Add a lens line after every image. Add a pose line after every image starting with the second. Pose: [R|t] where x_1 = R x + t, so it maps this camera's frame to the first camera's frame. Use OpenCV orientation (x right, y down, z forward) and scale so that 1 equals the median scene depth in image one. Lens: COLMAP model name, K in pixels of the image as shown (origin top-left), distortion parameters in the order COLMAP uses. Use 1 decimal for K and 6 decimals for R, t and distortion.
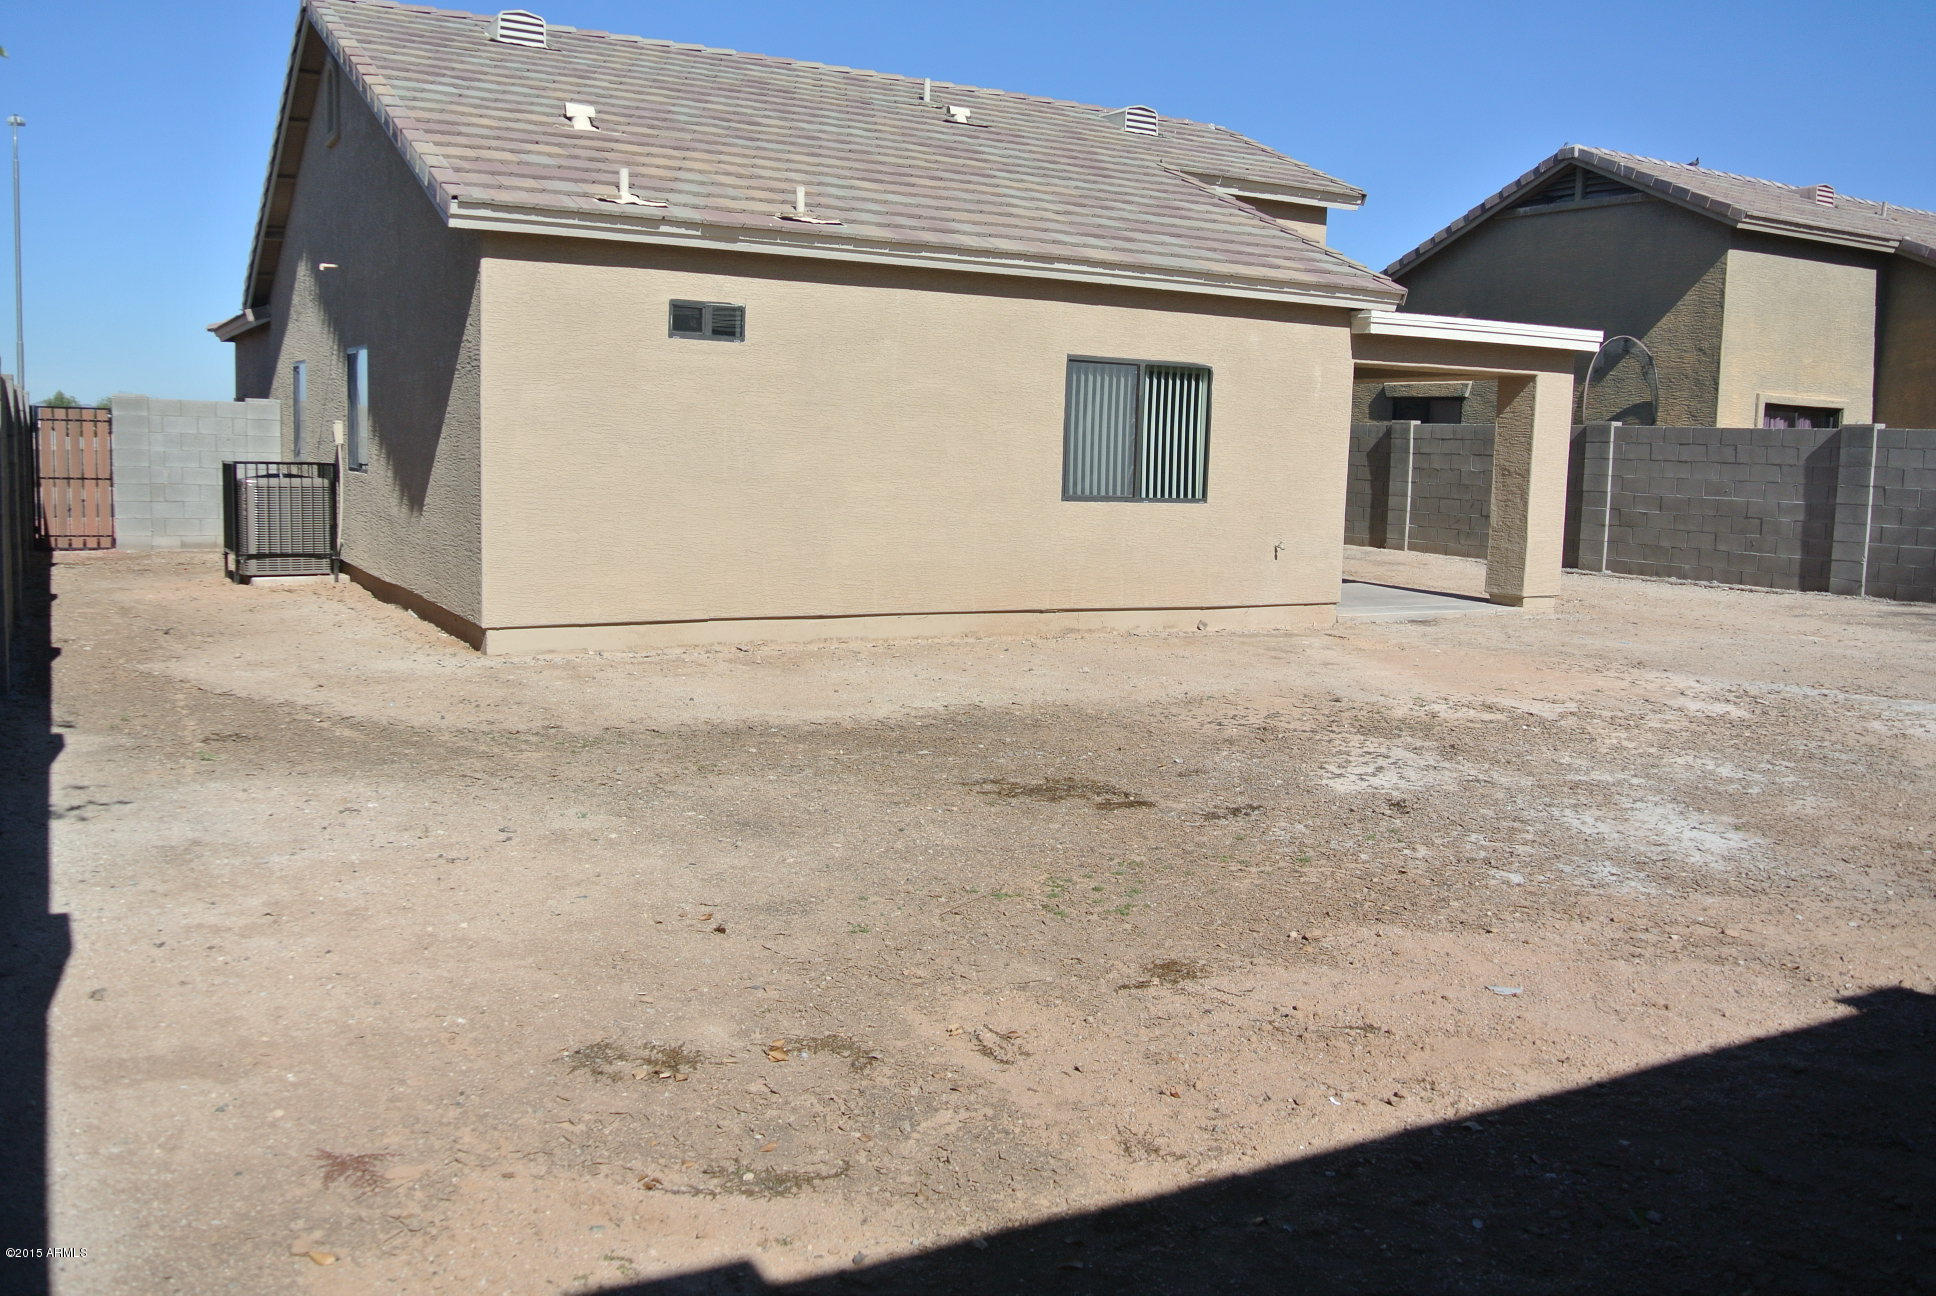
lens RADIAL K [[1654.7, 0, 979.2], [0, 1654.7, 658.1], [0, 0, 1]] dist [-0.071313, 0.034806]
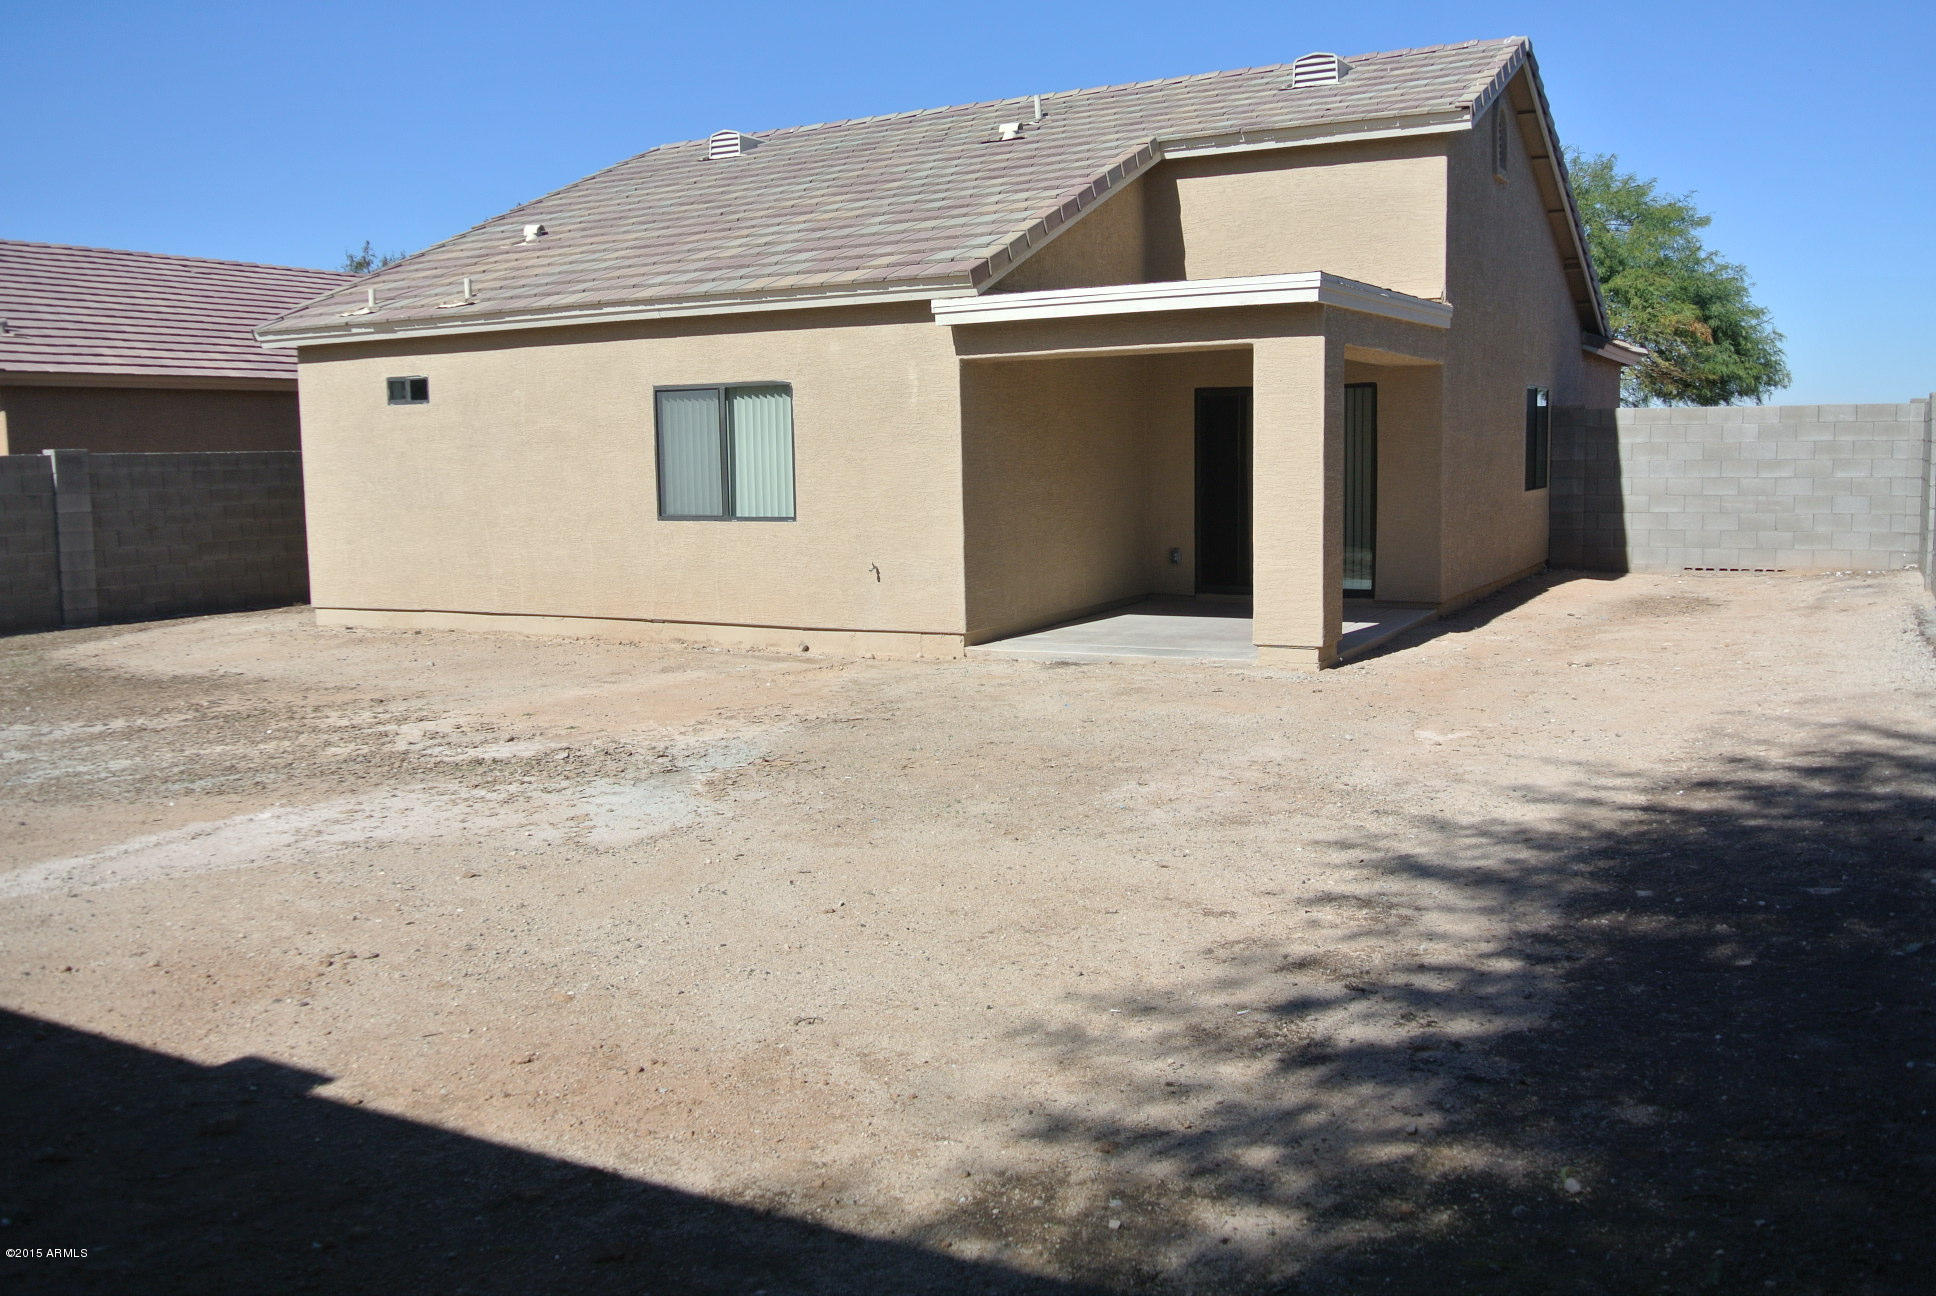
lens RADIAL K [[1654.7, 0, 974.1], [0, 1654.7, 636.0], [0, 0, 1]] dist [-0.071313, 0.034806]
pose [[0.508495, 0.065885, -0.858540, 1.239174], [-0.069535, 0.996954, 0.035323, -0.081906], [0.858253, 0.041738, 0.511528, 0.710818]]
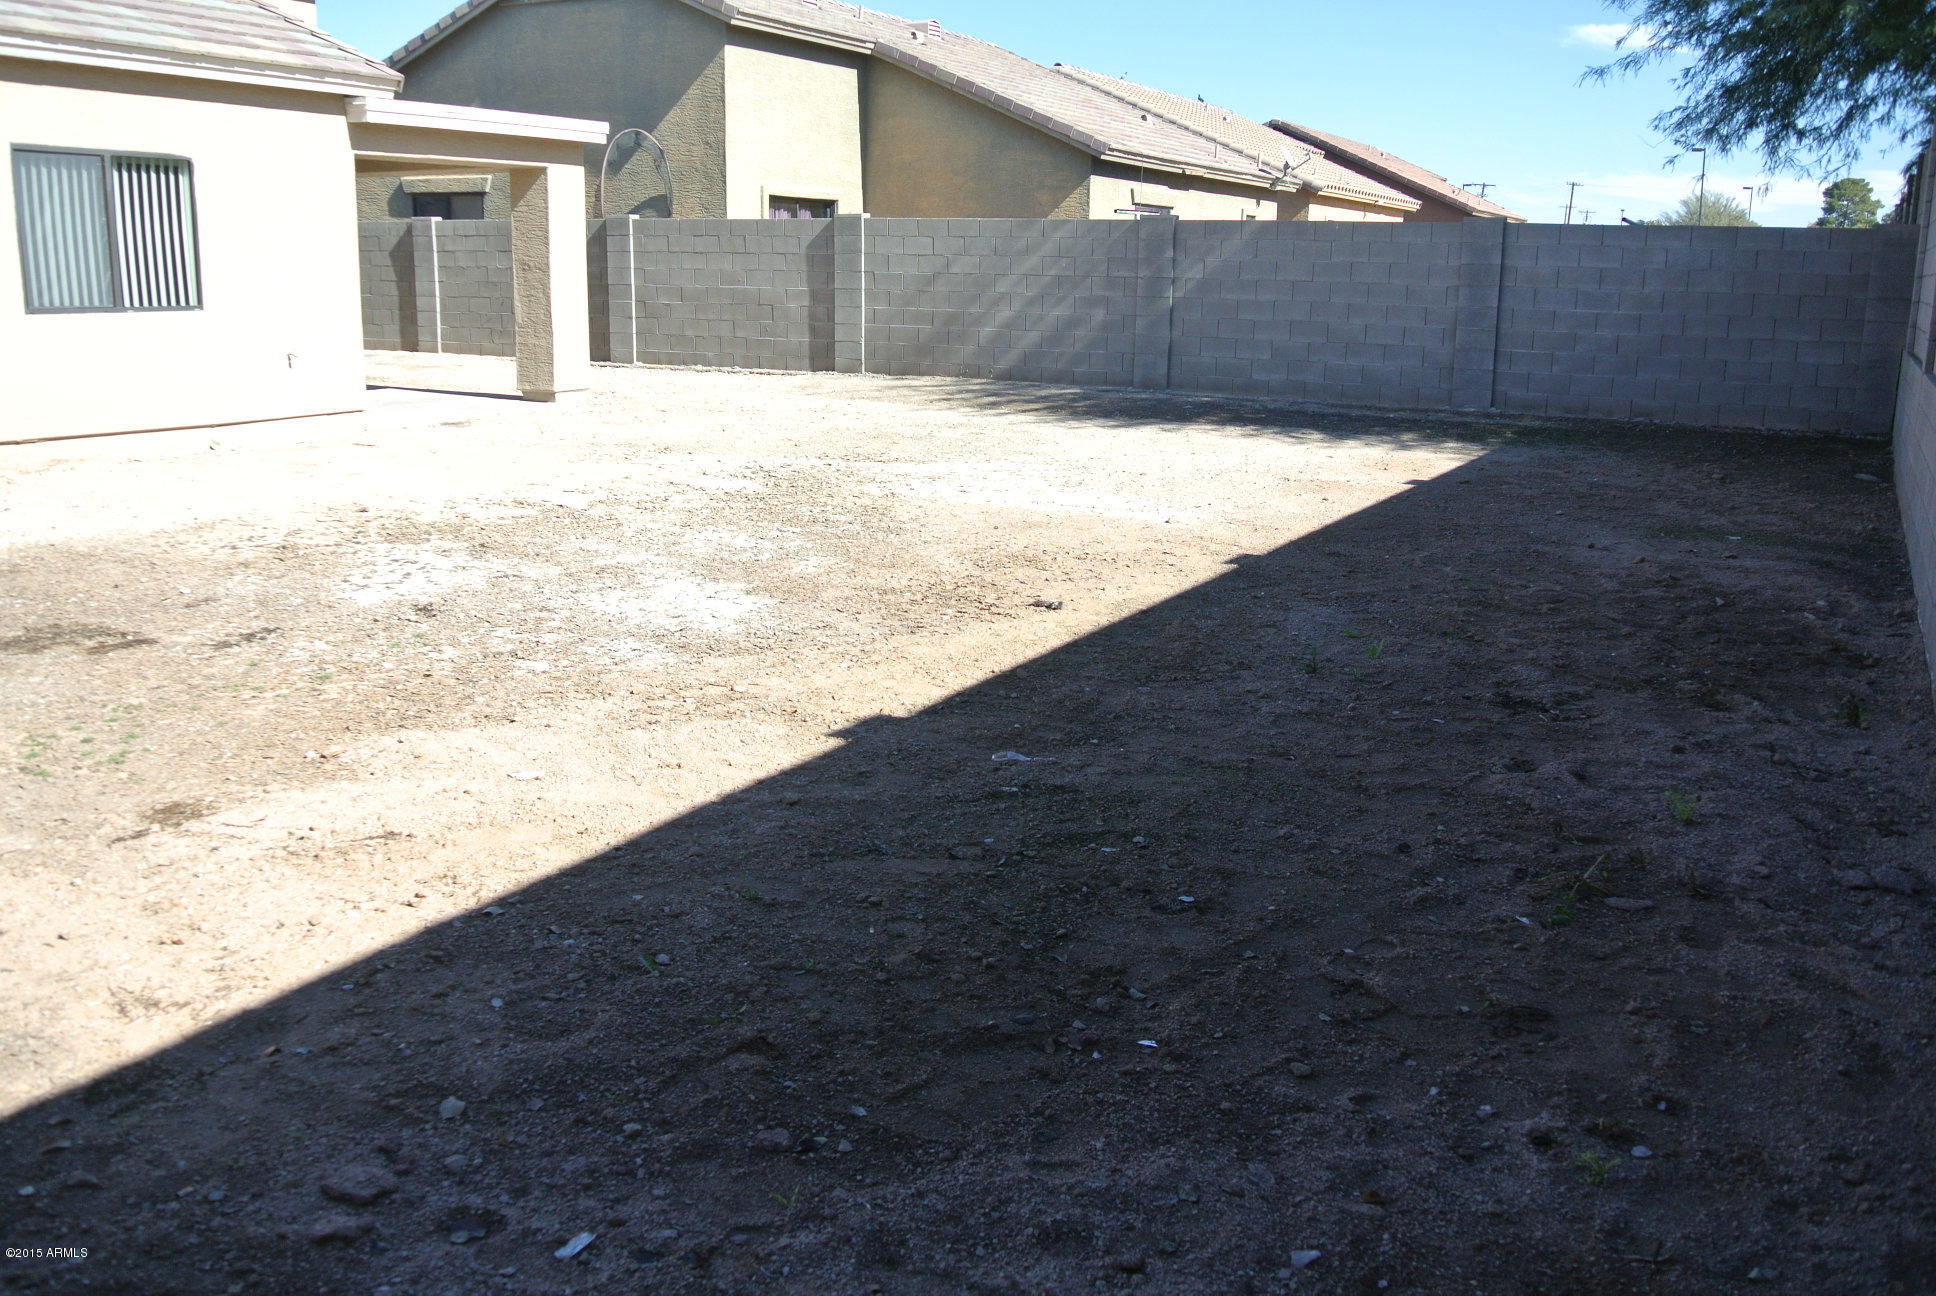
lens RADIAL K [[1654.7, 0, 963.4], [0, 1654.7, 656.1], [0, 0, 1]] dist [-0.071313, 0.034806]
pose [[0.852478, -0.135652, 0.504857, 0.018177], [0.075733, 0.987604, 0.137485, 0.003870], [-0.517249, -0.078968, 0.852184, -0.001927]]
